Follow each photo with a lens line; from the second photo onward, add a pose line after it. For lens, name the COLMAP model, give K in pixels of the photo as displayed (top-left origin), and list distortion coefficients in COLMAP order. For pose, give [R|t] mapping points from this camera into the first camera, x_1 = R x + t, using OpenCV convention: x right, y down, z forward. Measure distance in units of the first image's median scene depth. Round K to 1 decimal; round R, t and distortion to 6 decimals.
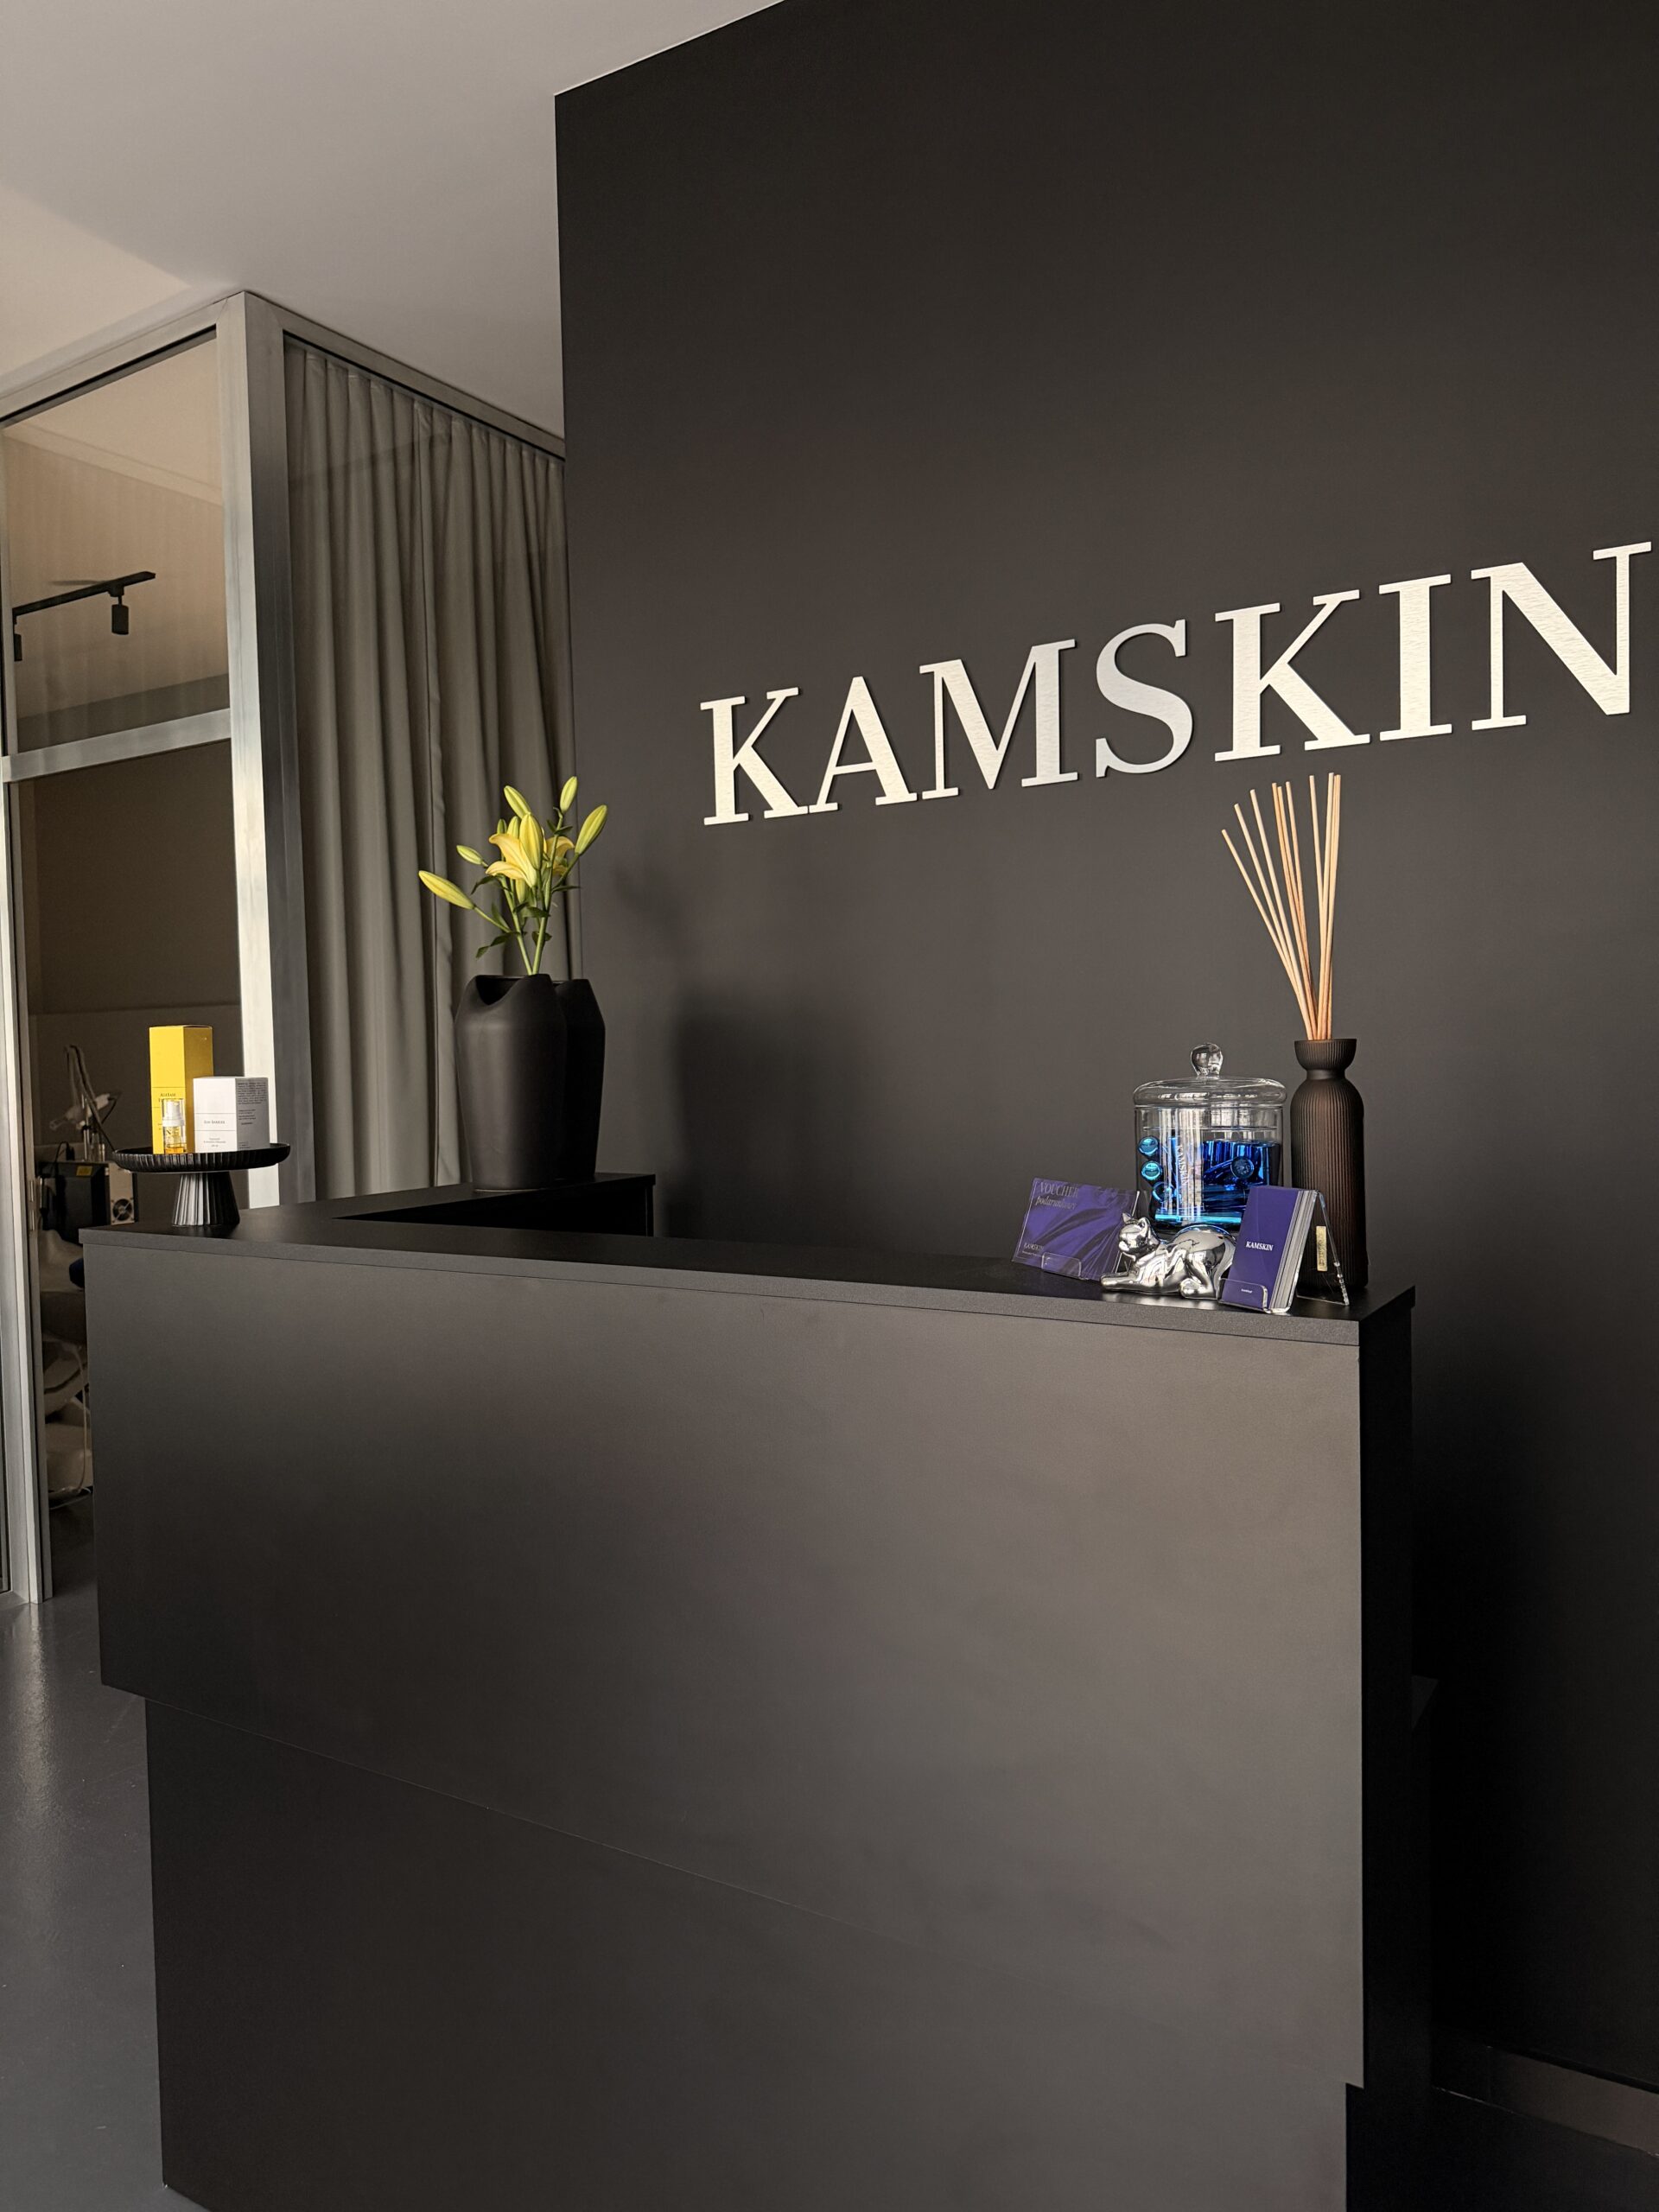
lens RADIAL K [[1491.9, 0, 828.4], [0, 1491.9, 1166.0], [0, 0, 1]] dist [0.113296, -0.211258]
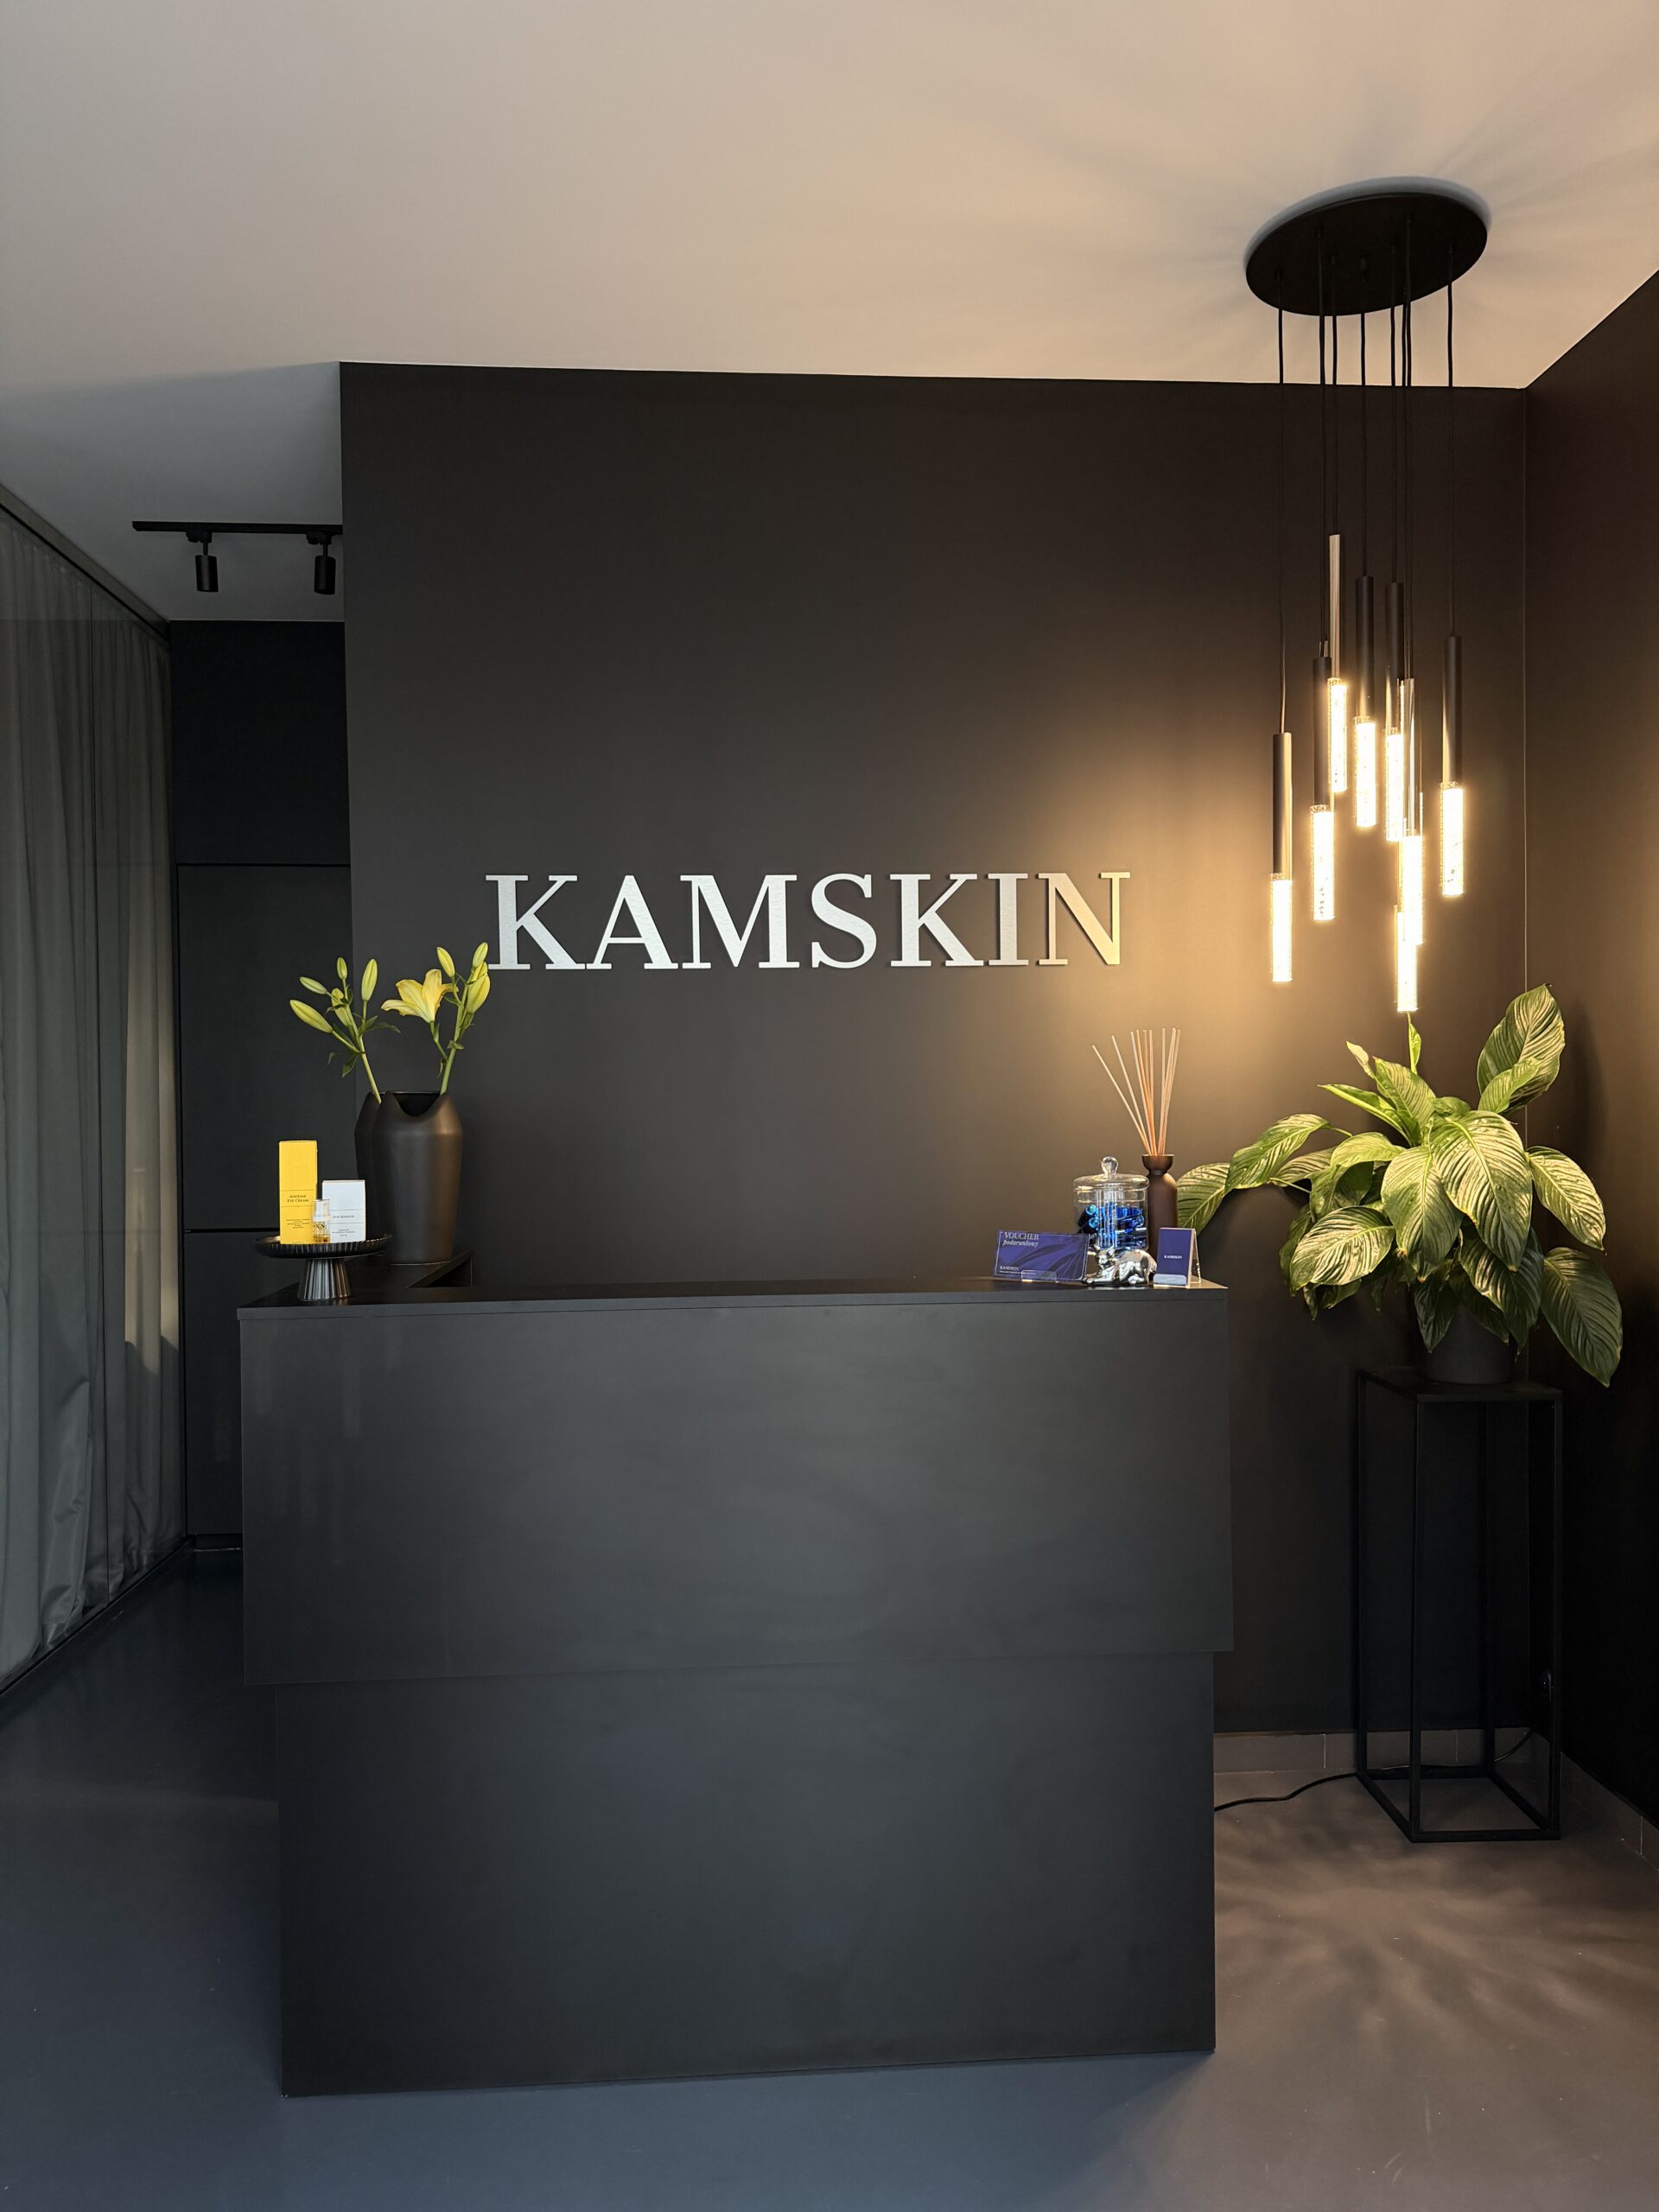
lens RADIAL K [[1539.5, 0, 828.6], [0, 1539.5, 1147.0], [0, 0, 1]] dist [0.117312, -0.082574]
pose [[0.819789, -0.007766, 0.572613, -0.701650], [0.038726, 0.998371, -0.041903, -0.014453], [-0.571355, 0.056526, 0.818754, -0.262102]]
